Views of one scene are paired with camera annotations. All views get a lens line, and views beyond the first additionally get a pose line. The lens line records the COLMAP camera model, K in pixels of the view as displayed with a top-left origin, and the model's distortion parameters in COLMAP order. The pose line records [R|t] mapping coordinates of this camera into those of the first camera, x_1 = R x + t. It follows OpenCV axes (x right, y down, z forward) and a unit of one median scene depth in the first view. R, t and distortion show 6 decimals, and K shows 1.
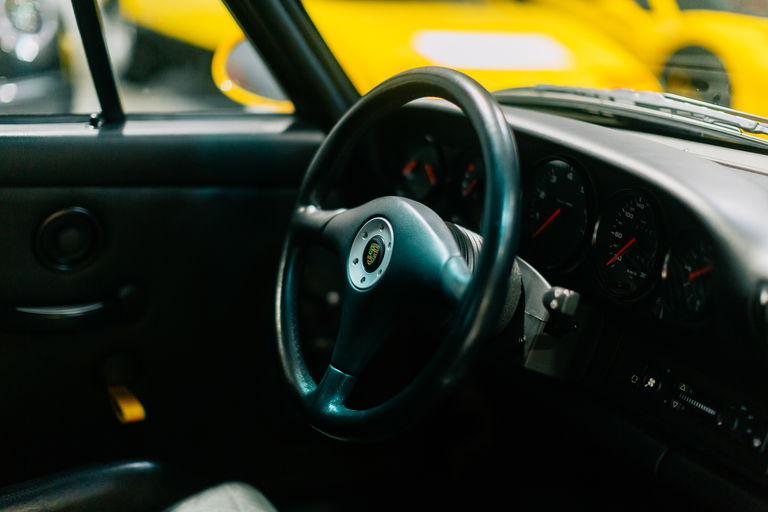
lens RADIAL K [[1138.2, 0, 384.0], [0, 1138.2, 256.0], [0, 0, 1]] dist [-0.029973, 0.051208]
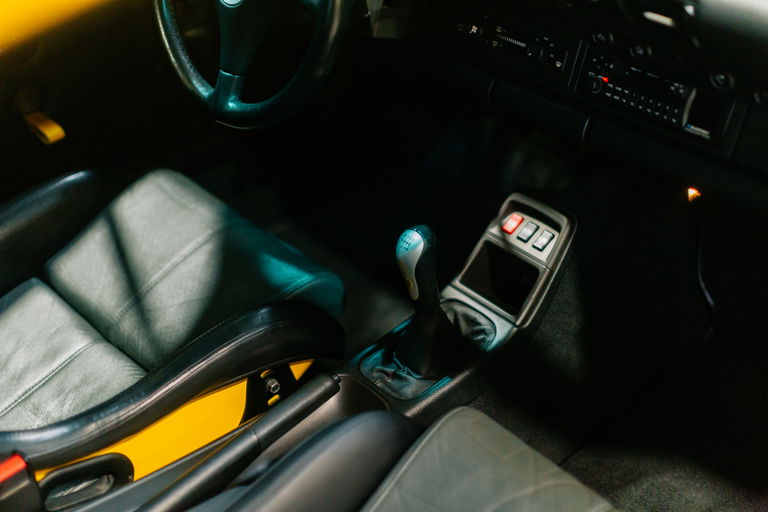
lens RADIAL K [[1138.2, 0, 384.0], [0, 1138.2, 256.0], [0, 0, 1]] dist [-0.029973, 0.051208]
pose [[0.967567, -0.235234, 0.092087, -0.036625], [0.189032, 0.916027, 0.353782, -0.121331], [-0.167576, -0.324900, 0.930784, -0.236410]]
